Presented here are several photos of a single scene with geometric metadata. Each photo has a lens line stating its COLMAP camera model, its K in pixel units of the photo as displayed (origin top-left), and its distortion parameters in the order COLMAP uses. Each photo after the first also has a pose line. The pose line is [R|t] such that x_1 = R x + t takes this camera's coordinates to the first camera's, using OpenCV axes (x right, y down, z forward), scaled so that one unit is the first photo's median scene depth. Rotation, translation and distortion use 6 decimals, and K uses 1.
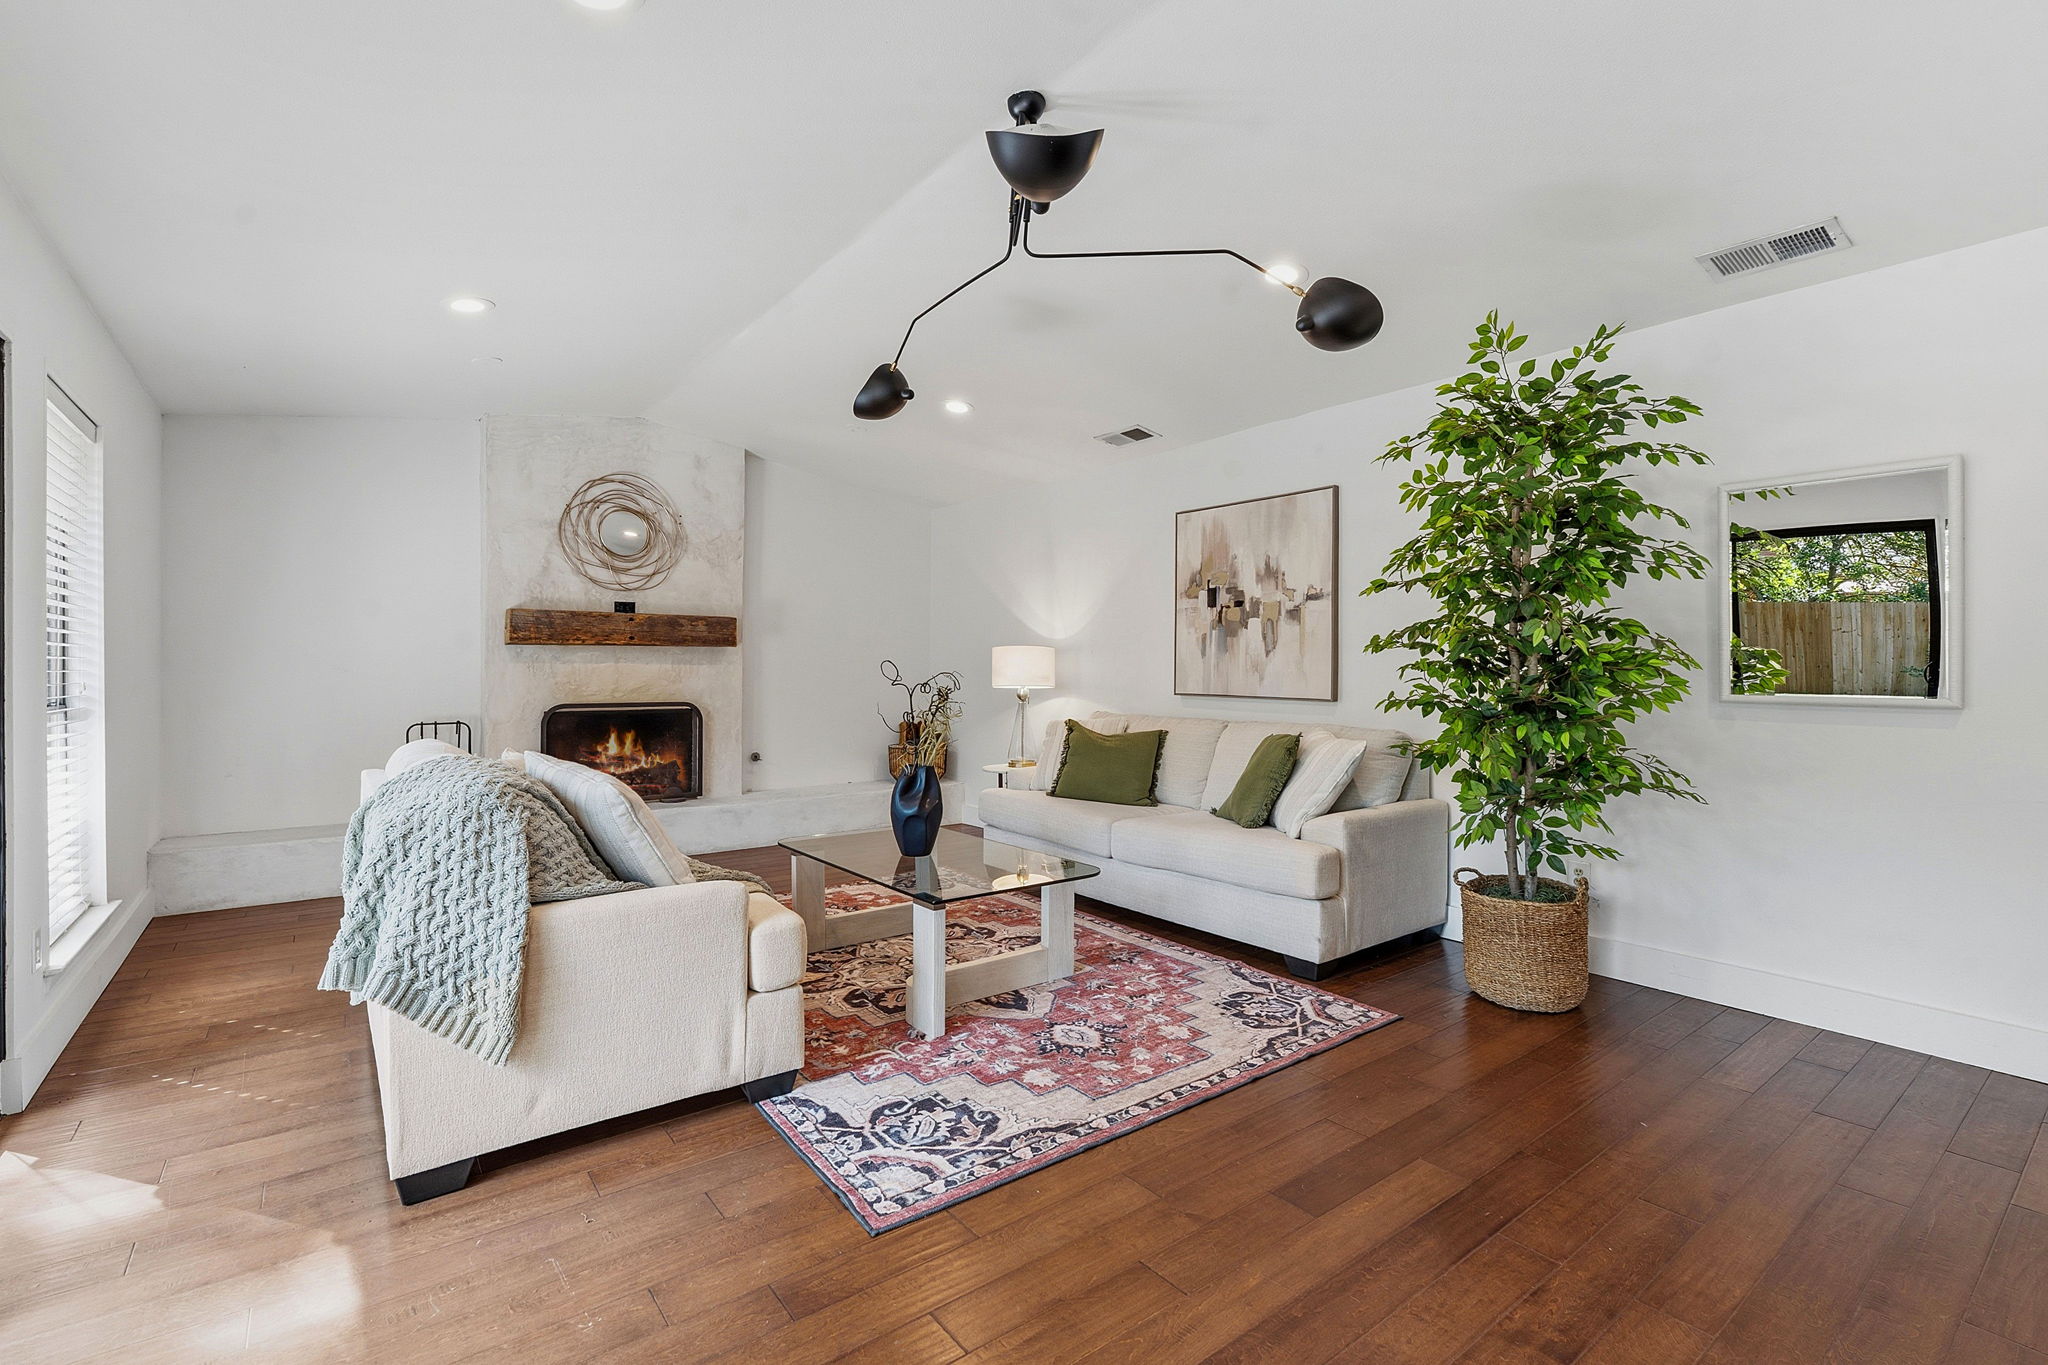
lens RADIAL K [[911.6, 0, 1026.0], [0, 911.6, 665.4], [0, 0, 1]] dist [-0.010905, 0.002305]
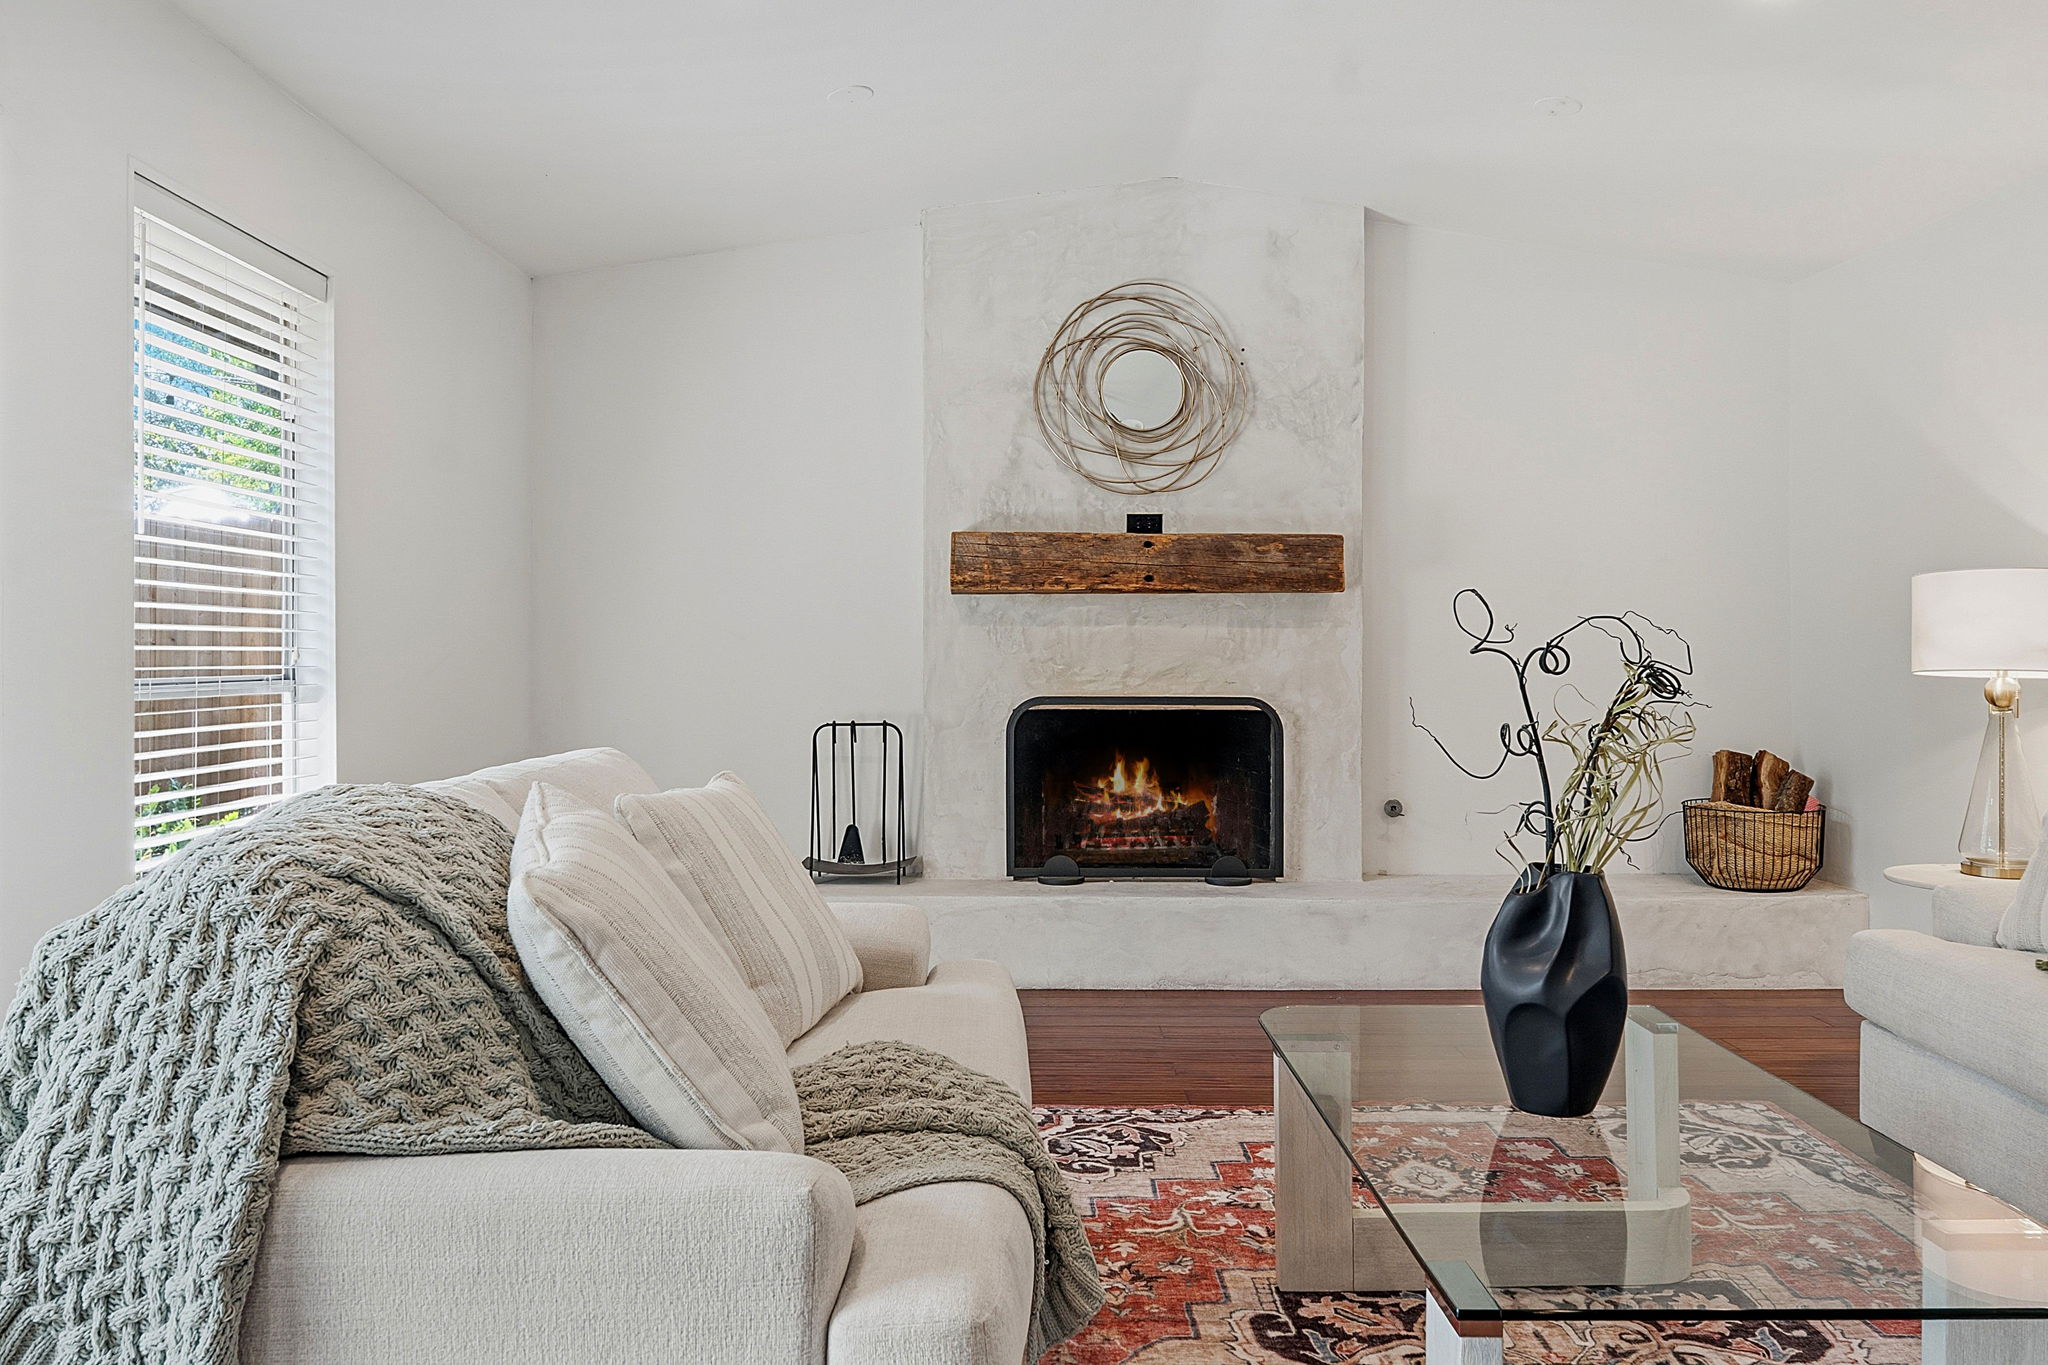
lens RADIAL K [[1488.9, 0, 1041.6], [0, 1488.9, 637.2], [0, 0, 1]] dist [-0.004822, -0.003699]
pose [[0.802408, -0.006358, -0.596743, 0.082641], [0.002199, 0.999968, -0.007698, 0.020197], [0.596772, 0.004865, 0.802396, 0.410178]]
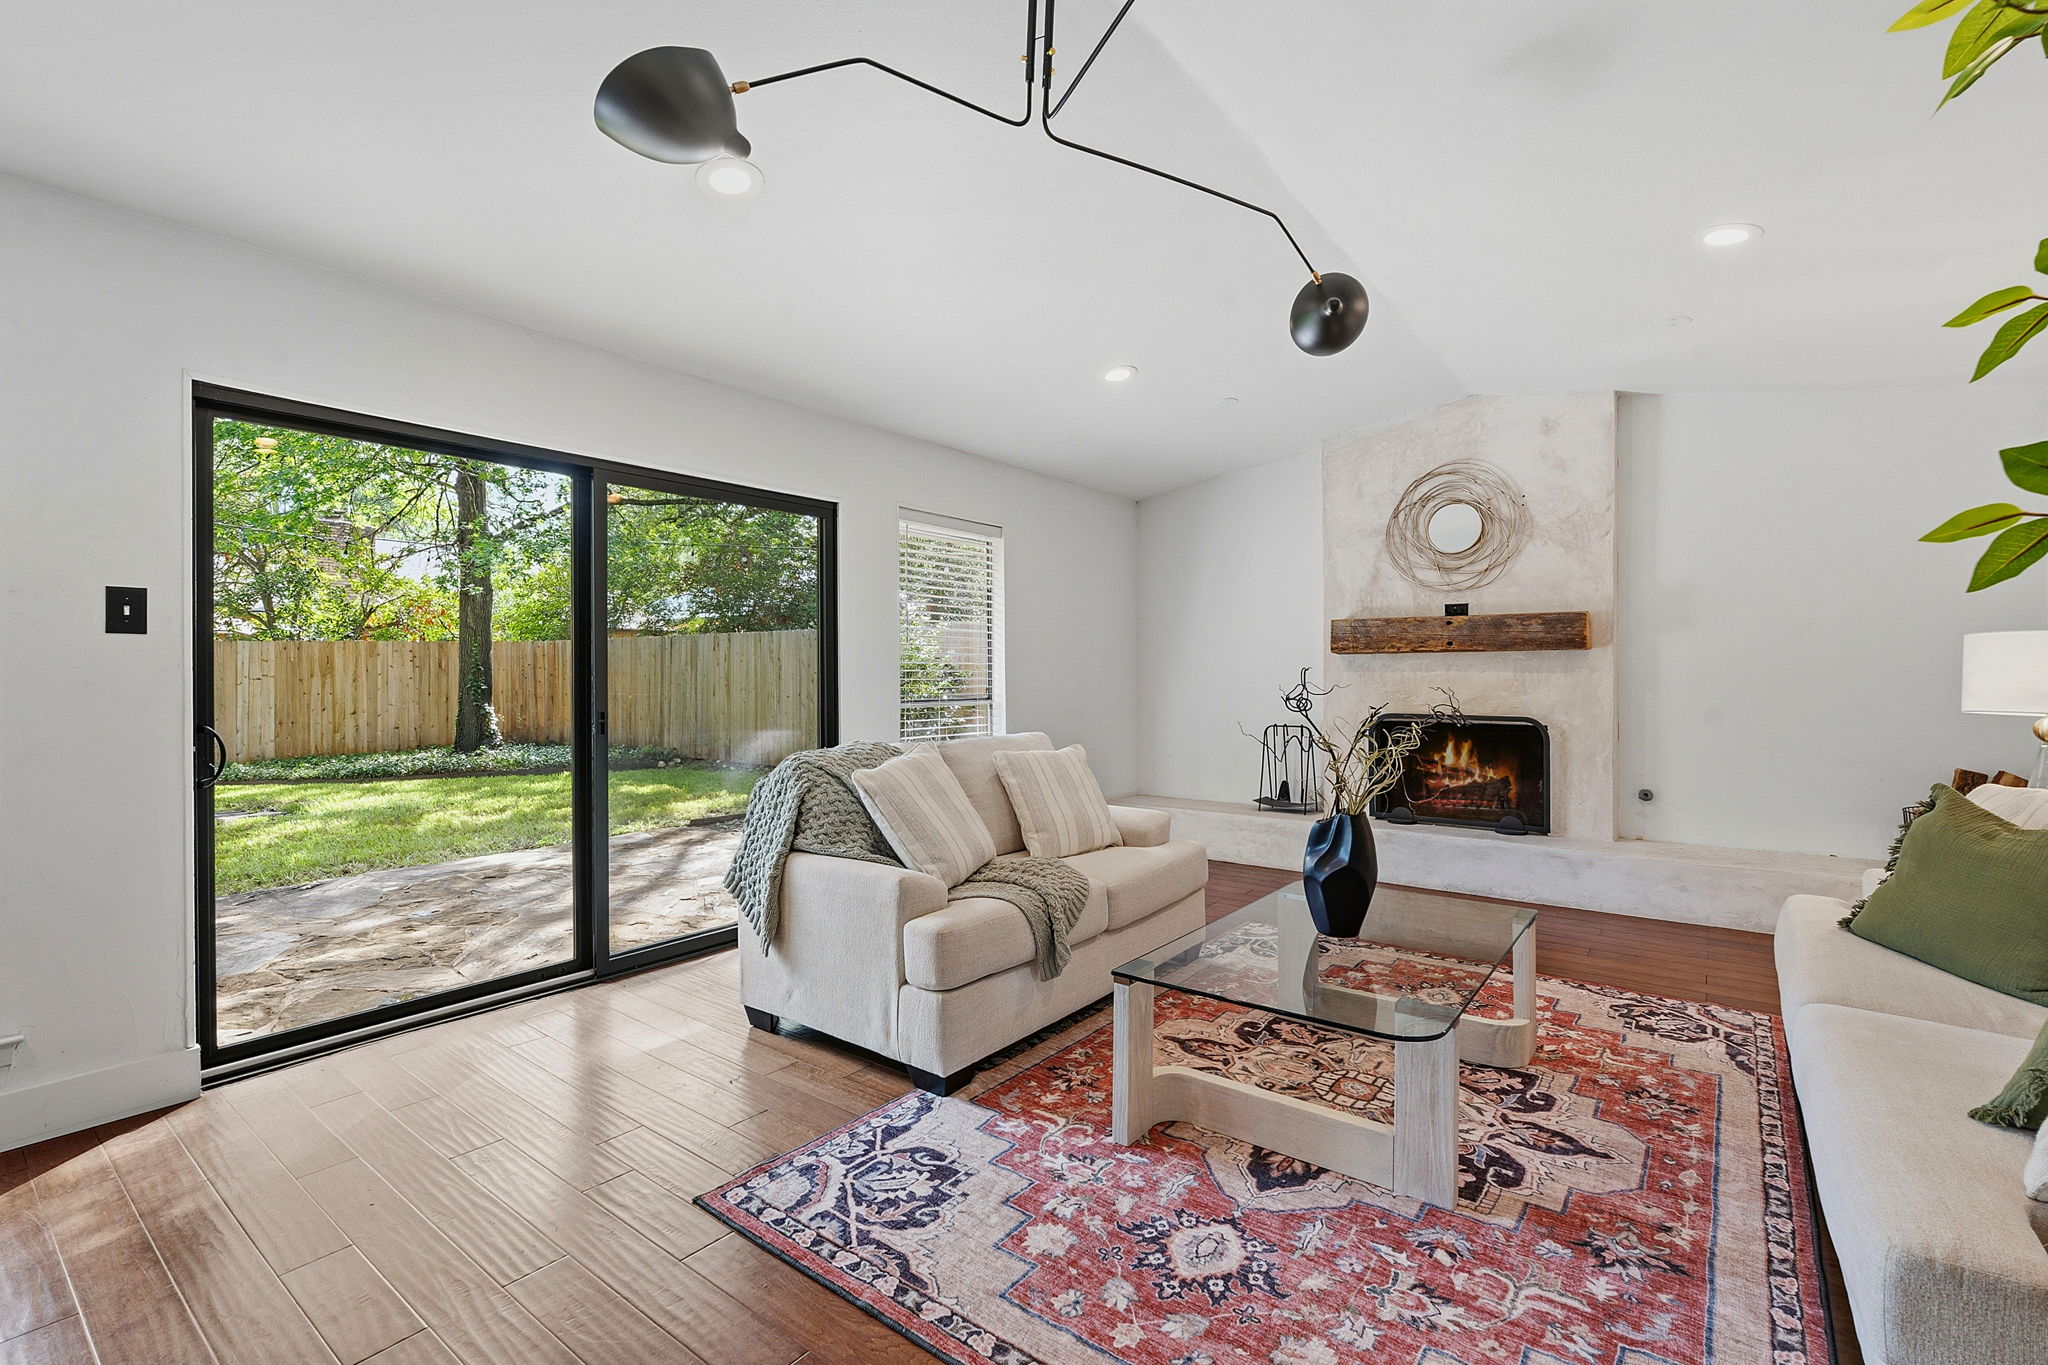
lens RADIAL K [[911.6, 0, 1044.3], [0, 911.6, 677.6], [0, 0, 1]] dist [-0.010905, 0.002305]
pose [[0.274547, 0.001245, -0.961573, 0.549596], [0.003741, 0.999990, 0.002363, 0.000125], [0.961566, -0.004246, 0.274540, 0.613396]]
